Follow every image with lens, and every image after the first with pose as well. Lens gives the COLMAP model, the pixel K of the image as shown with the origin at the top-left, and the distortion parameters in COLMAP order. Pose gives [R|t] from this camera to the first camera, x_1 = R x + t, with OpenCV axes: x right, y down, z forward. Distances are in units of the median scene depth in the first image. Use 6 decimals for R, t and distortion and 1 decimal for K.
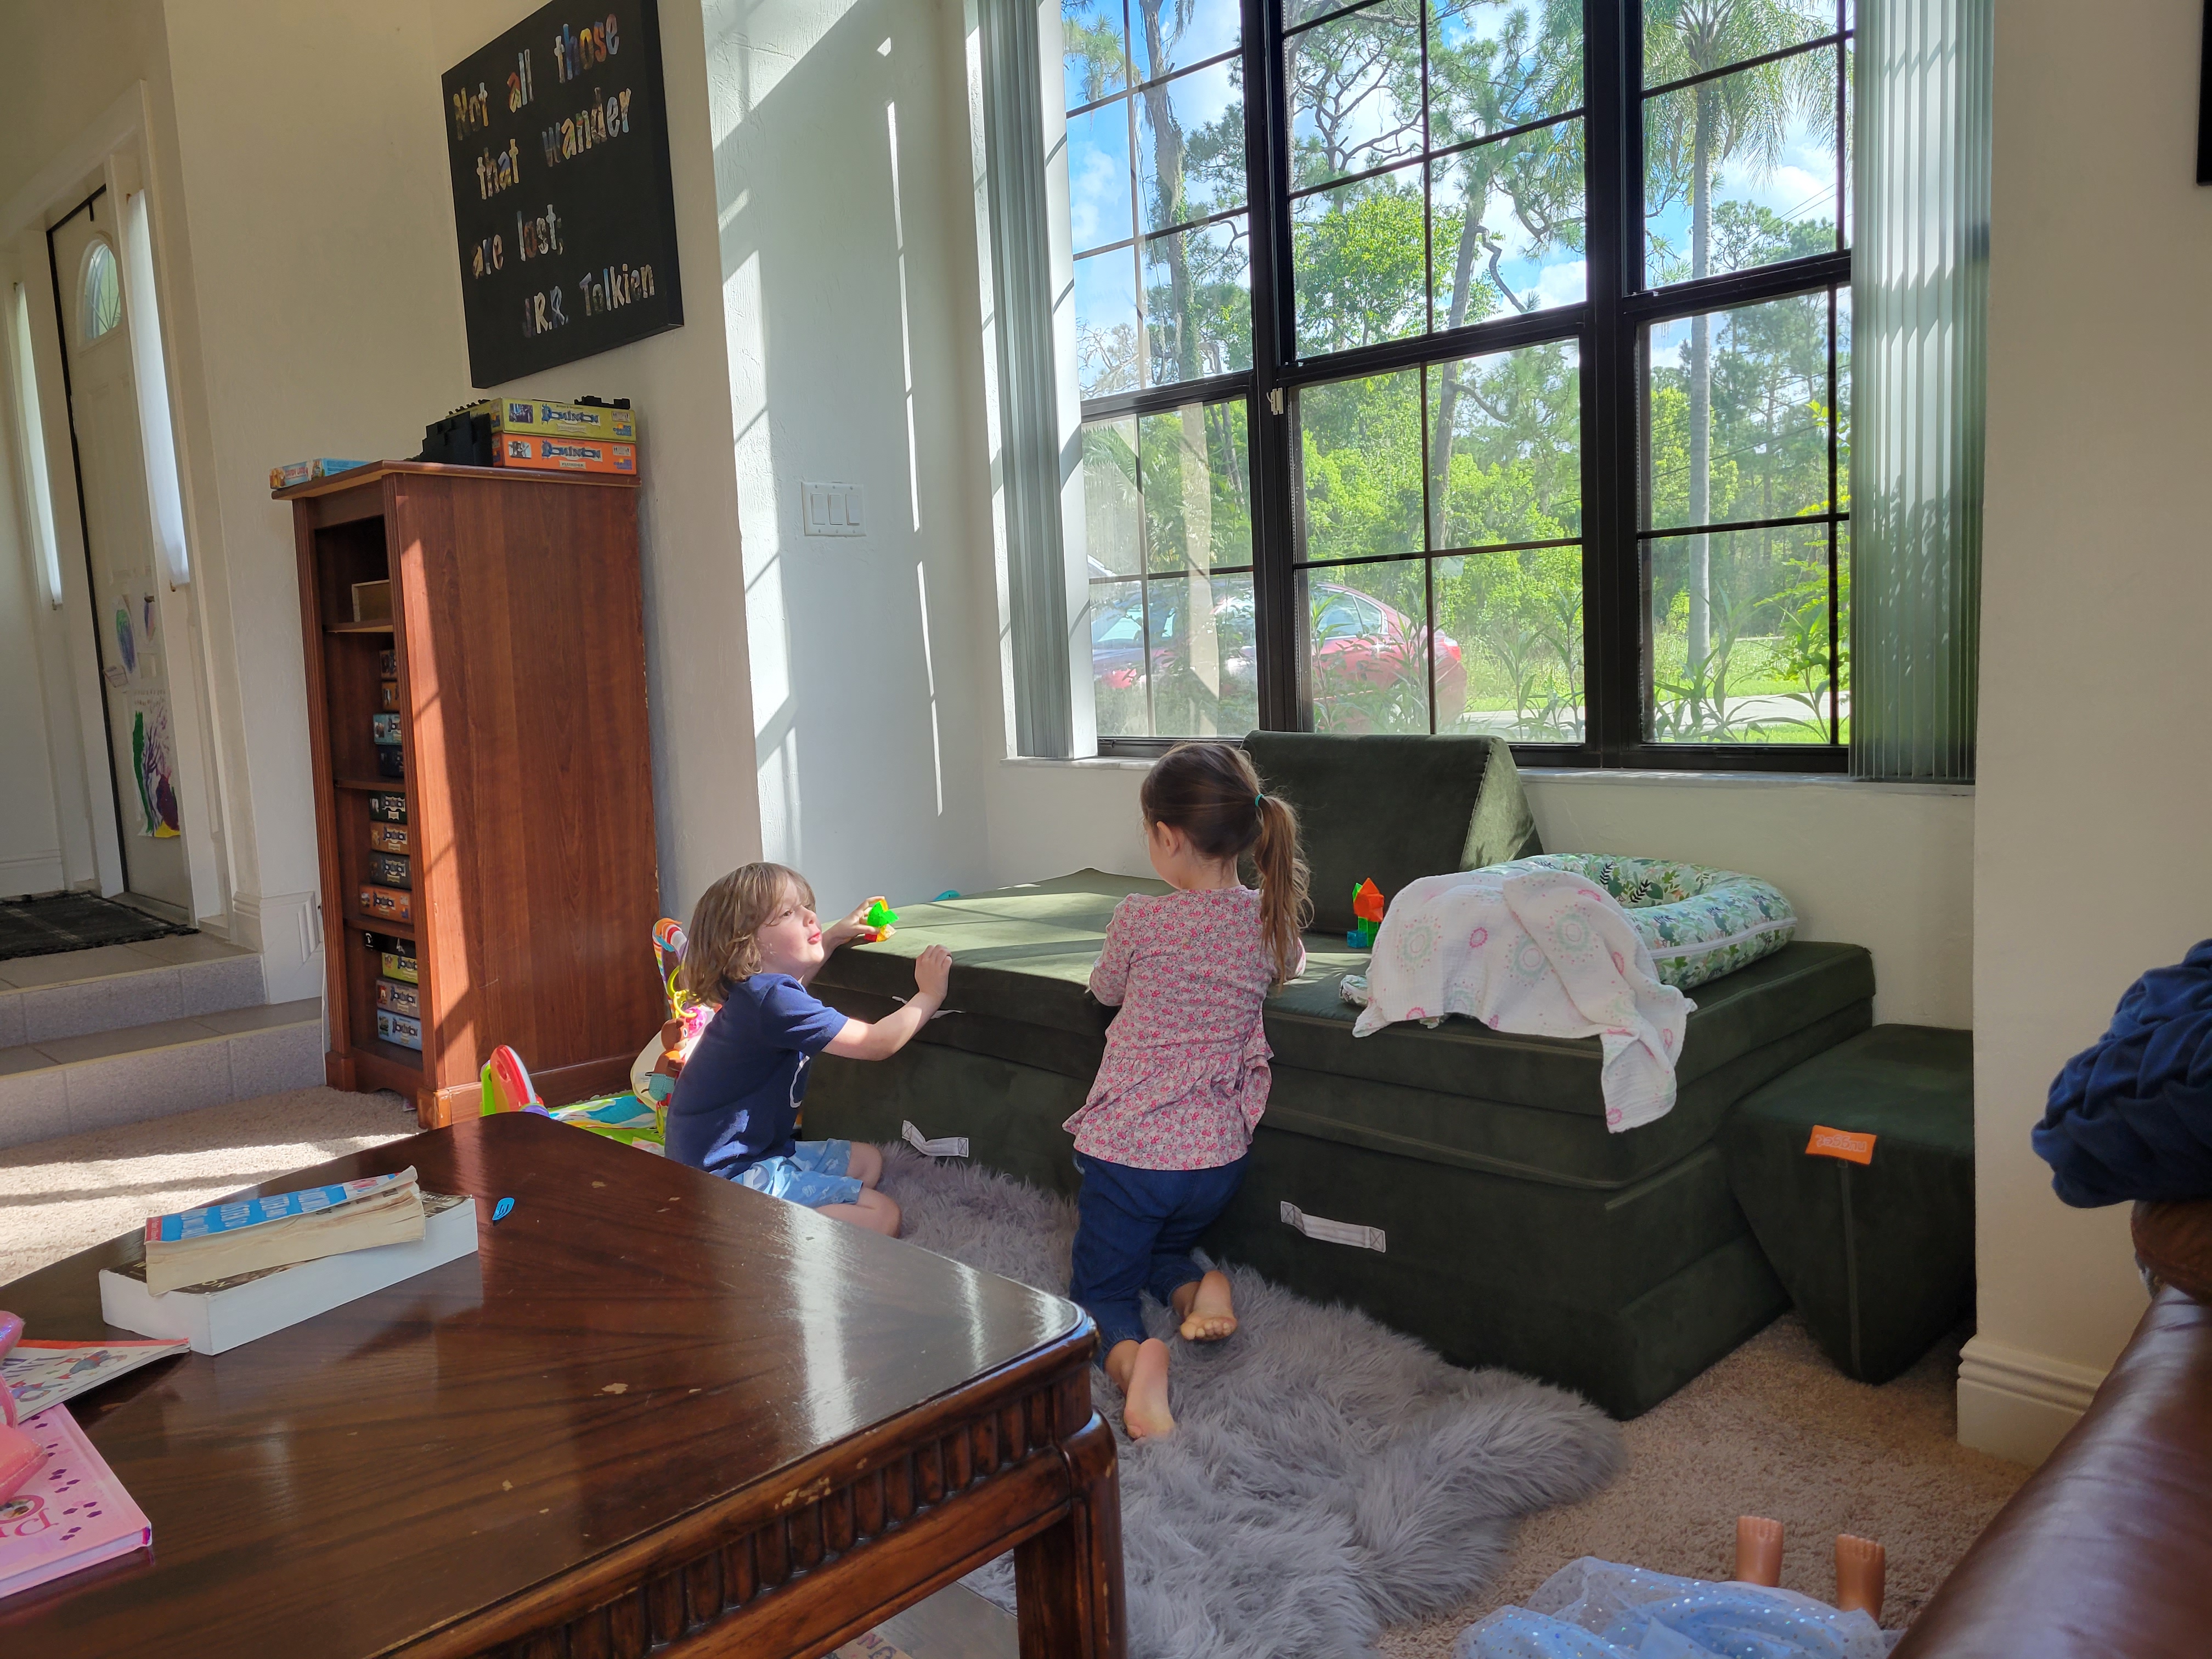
lens RADIAL K [[1652.6, 0, 1136.7], [0, 1652.6, 831.5], [0, 0, 1]] dist [0.064300, -0.057670]
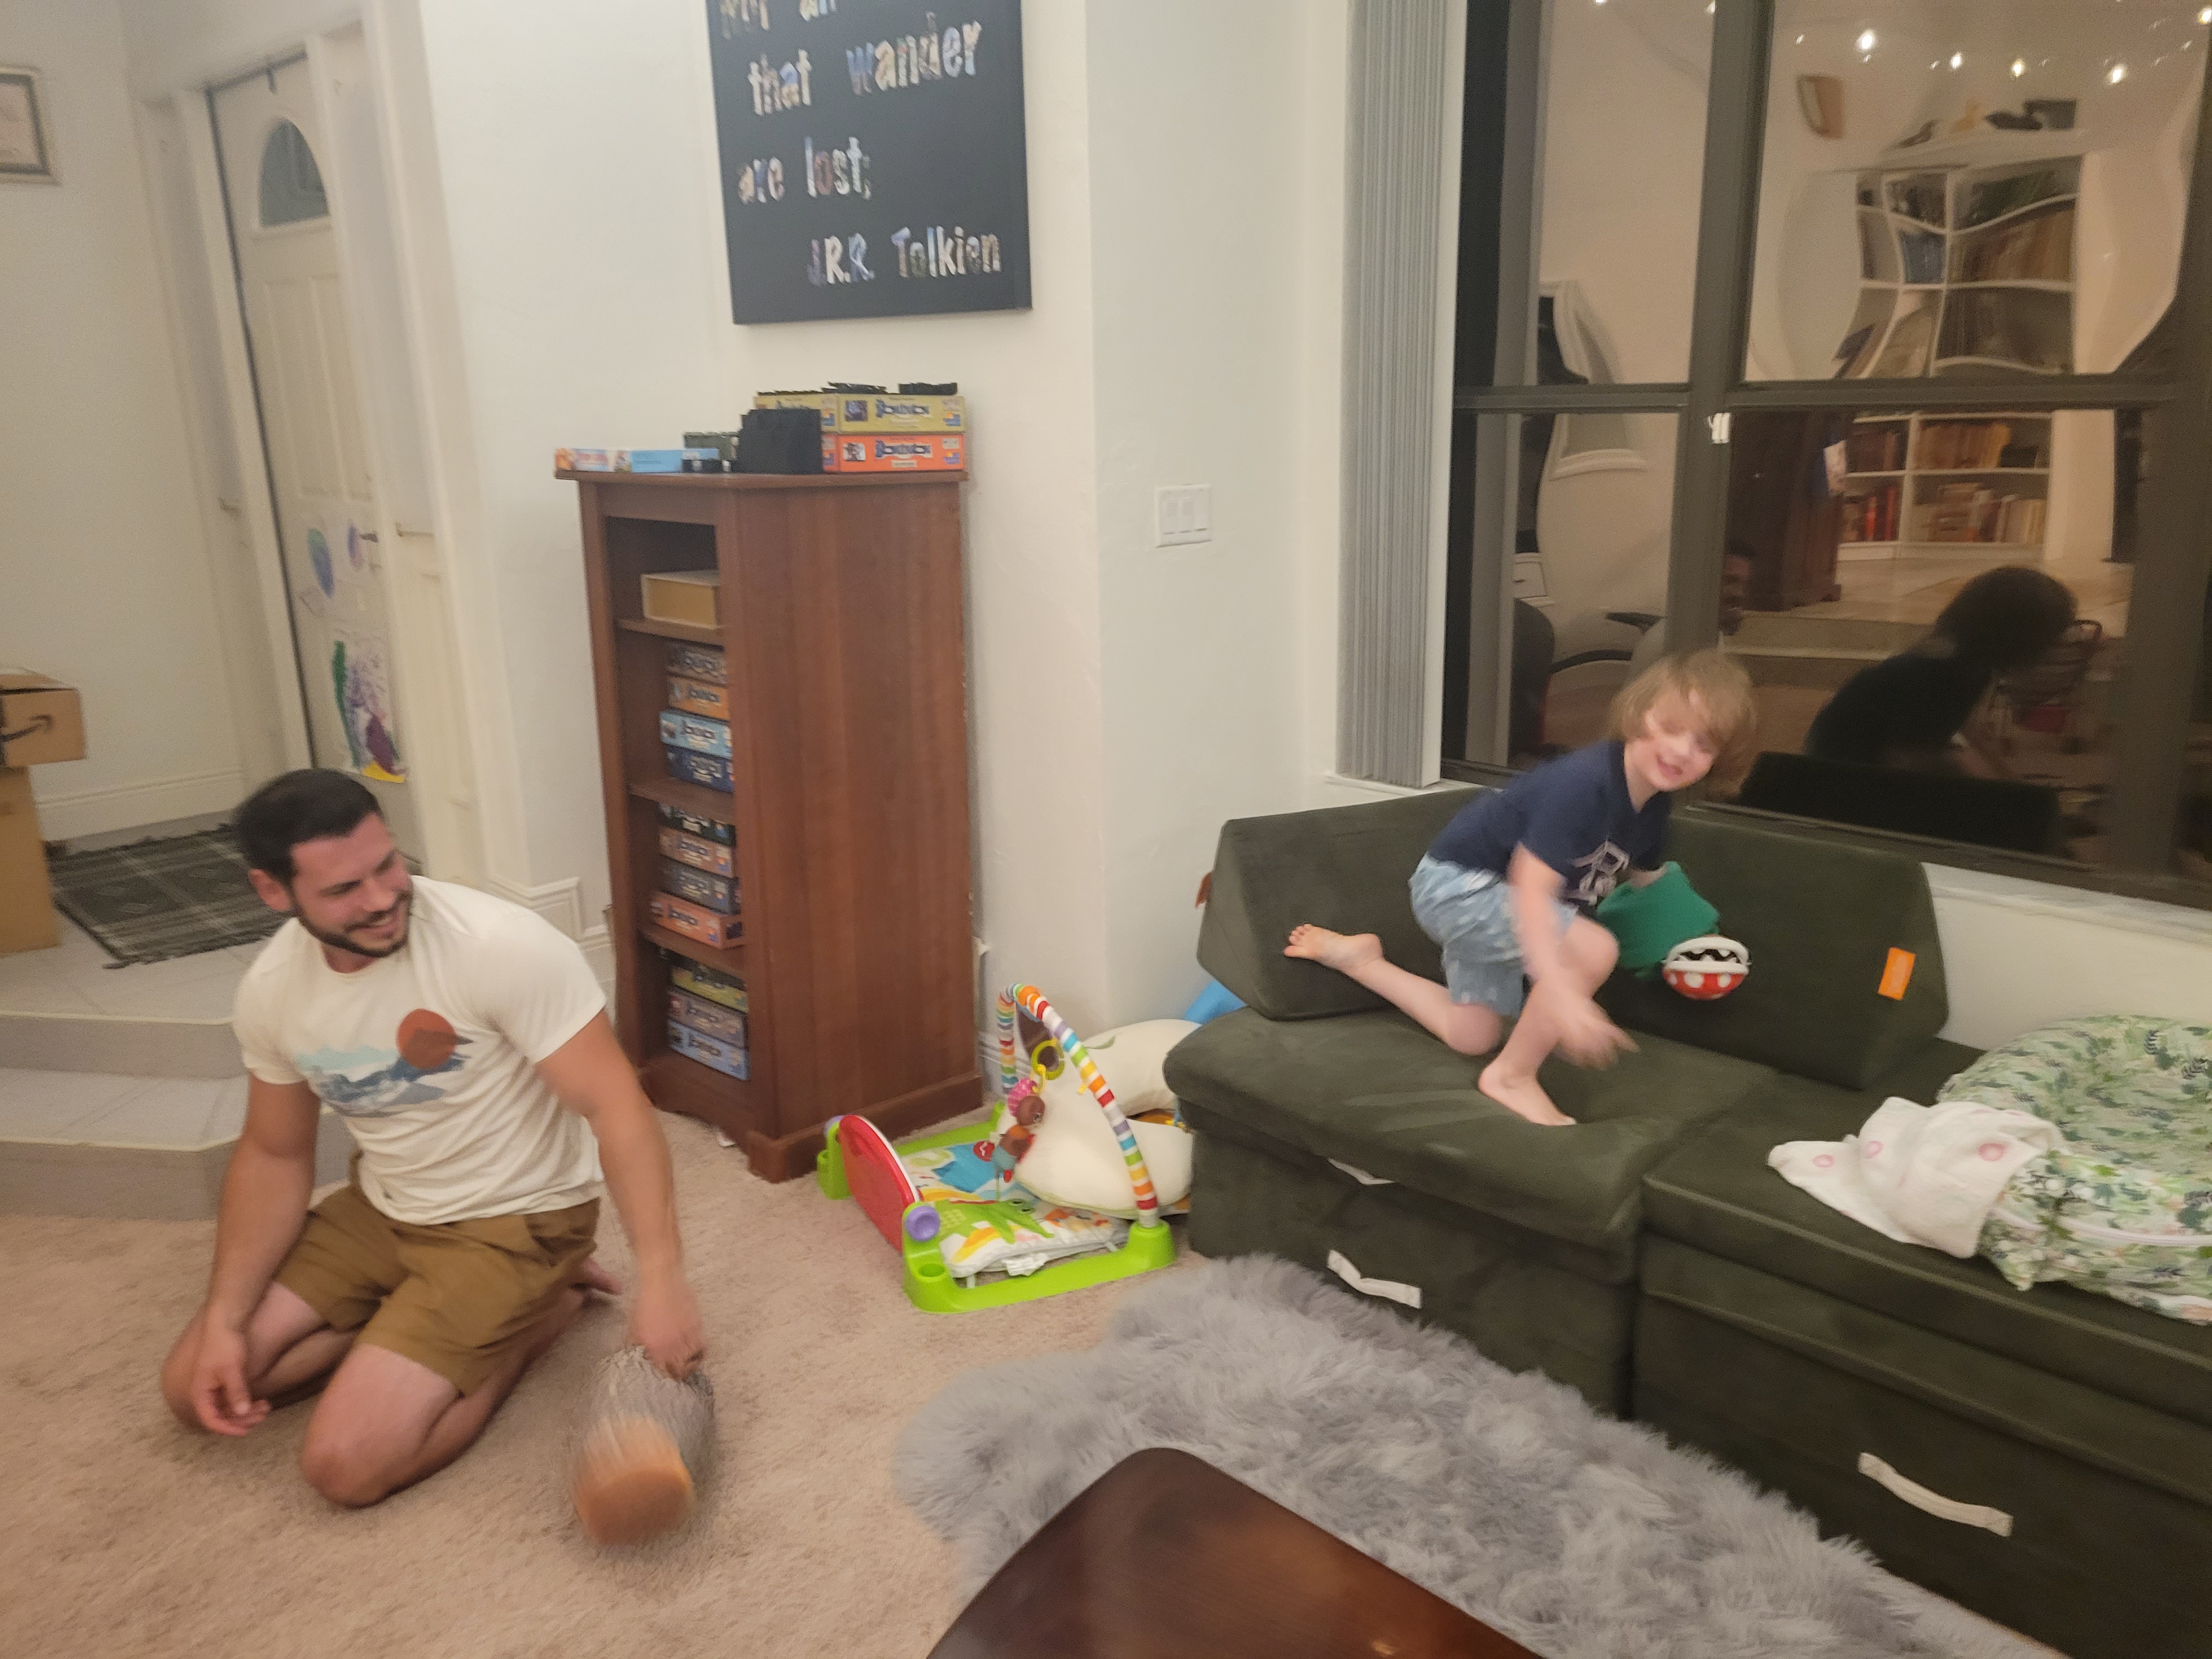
lens RADIAL K [[1652.2, 0, 1129.0], [0, 1652.2, 836.0], [0, 0, 1]] dist [0.074191, -0.053420]
pose [[0.999616, 0.027083, 0.005925, -0.218387], [-0.027662, 0.988570, 0.148203, -0.158828], [-0.001843, -0.148310, 0.988939, 0.082871]]
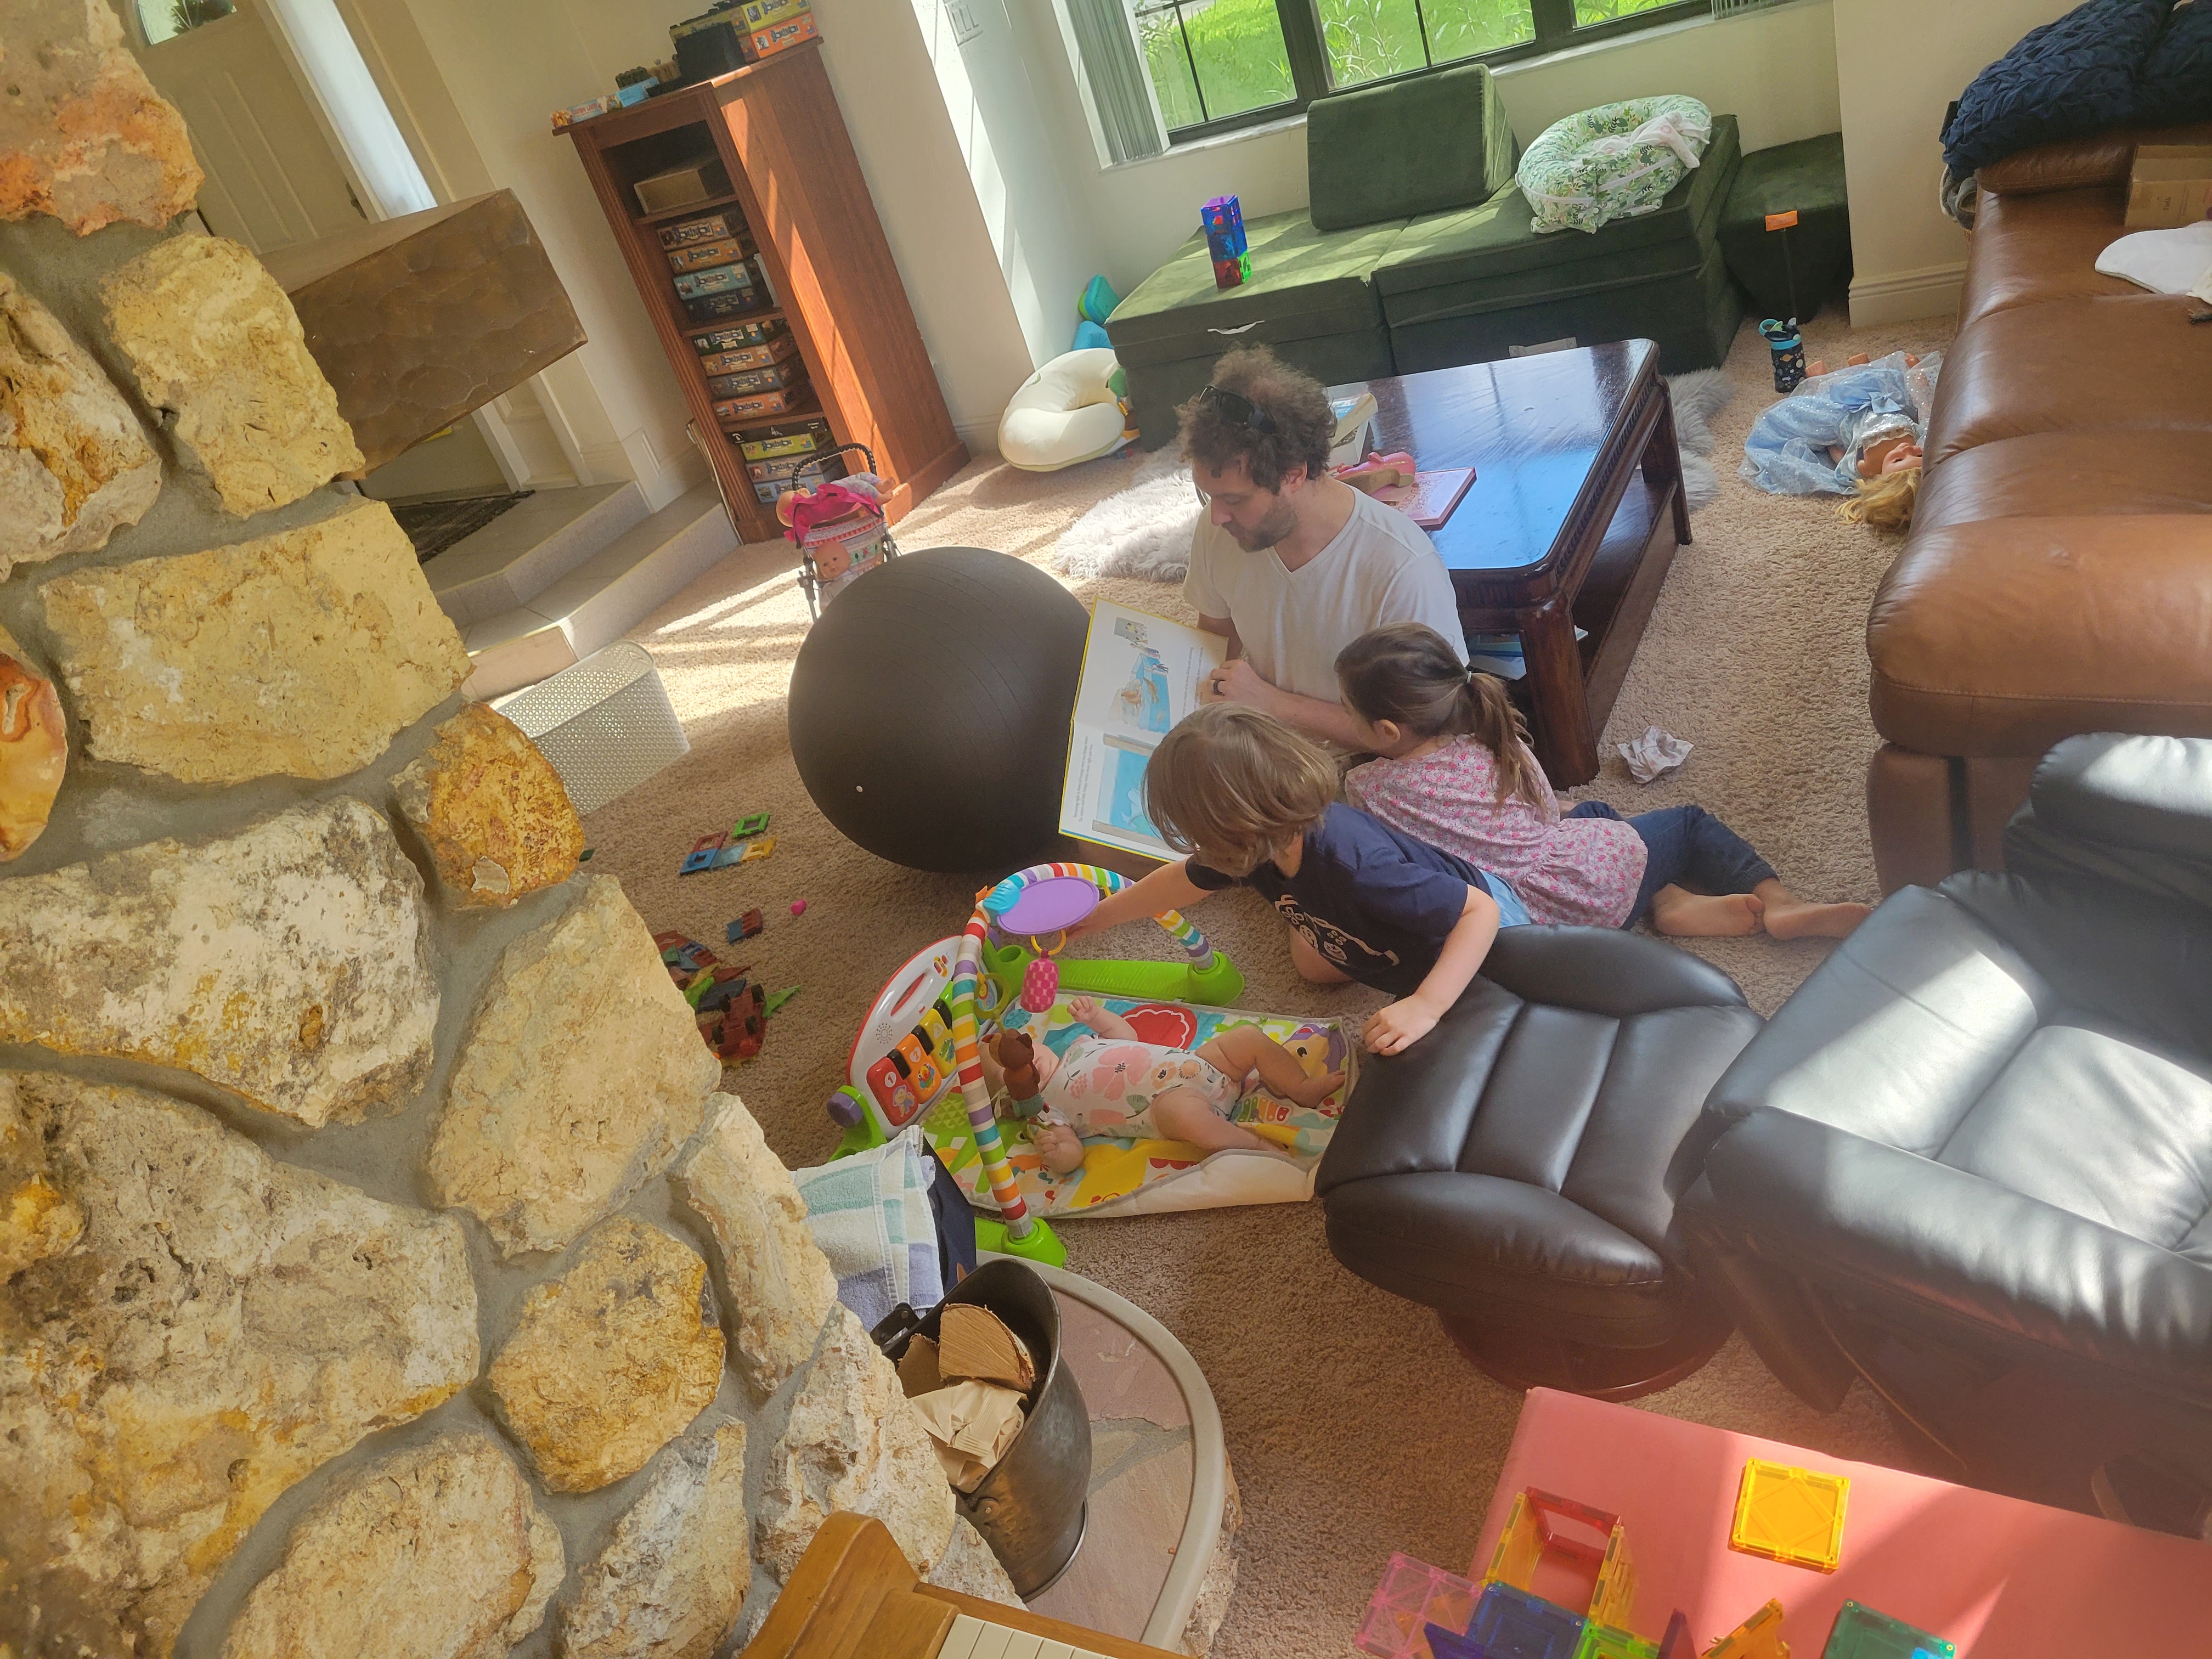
lens RADIAL K [[1652.4, 0, 1106.0], [0, 1652.4, 829.5], [0, 0, 1]] dist [0.064147, -0.058242]
pose [[0.917773, -0.368693, 0.147508, -0.544811], [0.288292, 0.874070, 0.391010, -0.117625], [-0.273095, -0.316333, 0.908489, -0.531975]]
